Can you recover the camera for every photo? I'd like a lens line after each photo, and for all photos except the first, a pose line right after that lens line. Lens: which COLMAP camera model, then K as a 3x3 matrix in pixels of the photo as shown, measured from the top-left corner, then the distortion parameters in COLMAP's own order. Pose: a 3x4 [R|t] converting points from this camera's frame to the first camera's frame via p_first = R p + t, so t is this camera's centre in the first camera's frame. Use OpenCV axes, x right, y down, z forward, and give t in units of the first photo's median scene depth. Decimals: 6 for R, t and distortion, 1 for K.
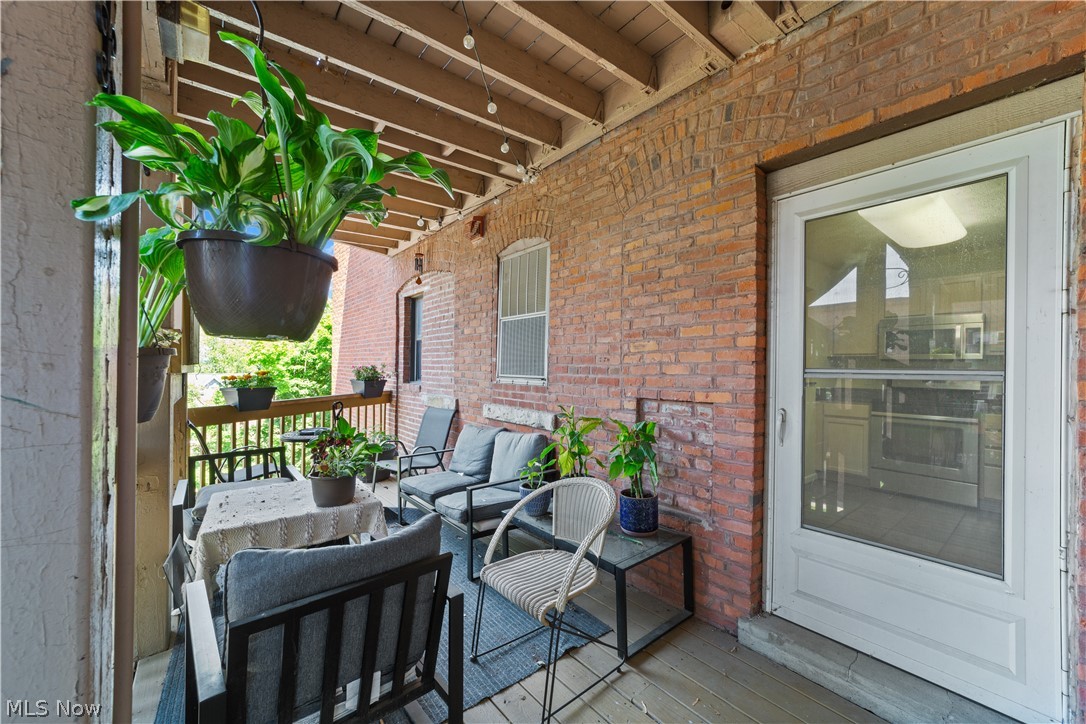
lens RADIAL K [[427.7, 0, 540.6], [0, 427.7, 368.1], [0, 0, 1]] dist [-0.004831, 0.005470]
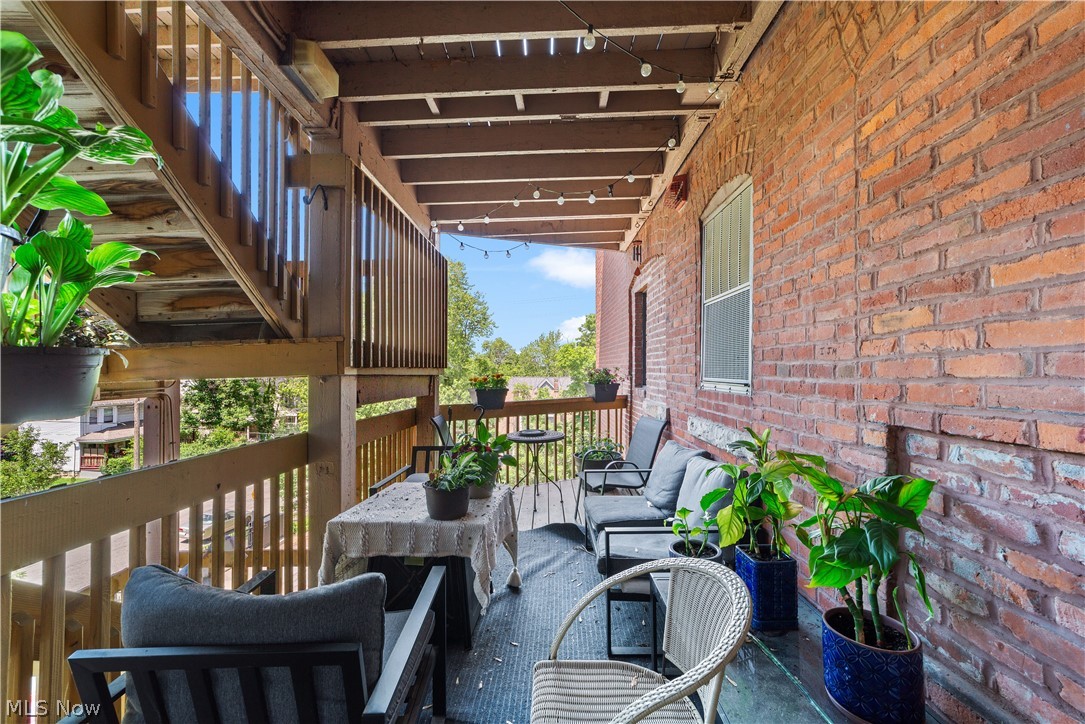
lens RADIAL K [[427.3, 0, 546.7], [0, 427.3, 364.6], [0, 0, 1]] dist [-0.004831, 0.005470]
pose [[0.775496, -0.013473, -0.631209, 0.220572], [0.001769, 0.999815, -0.019167, 0.008132], [0.631351, 0.013747, 0.775376, 0.349137]]
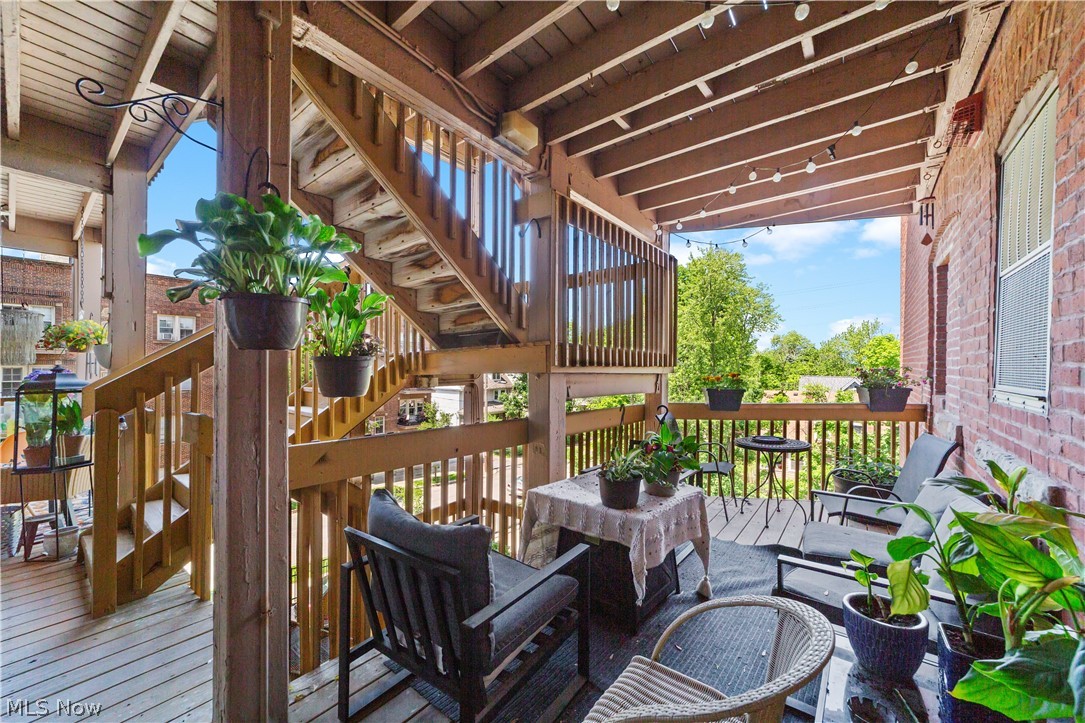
lens RADIAL K [[427.3, 0, 555.0], [0, 427.3, 364.4], [0, 0, 1]] dist [-0.004831, 0.005470]
pose [[0.255913, -0.005987, -0.966681, 0.359349], [-0.011303, 0.999894, -0.009185, 0.001218], [0.966634, 0.013277, 0.255818, 0.495385]]
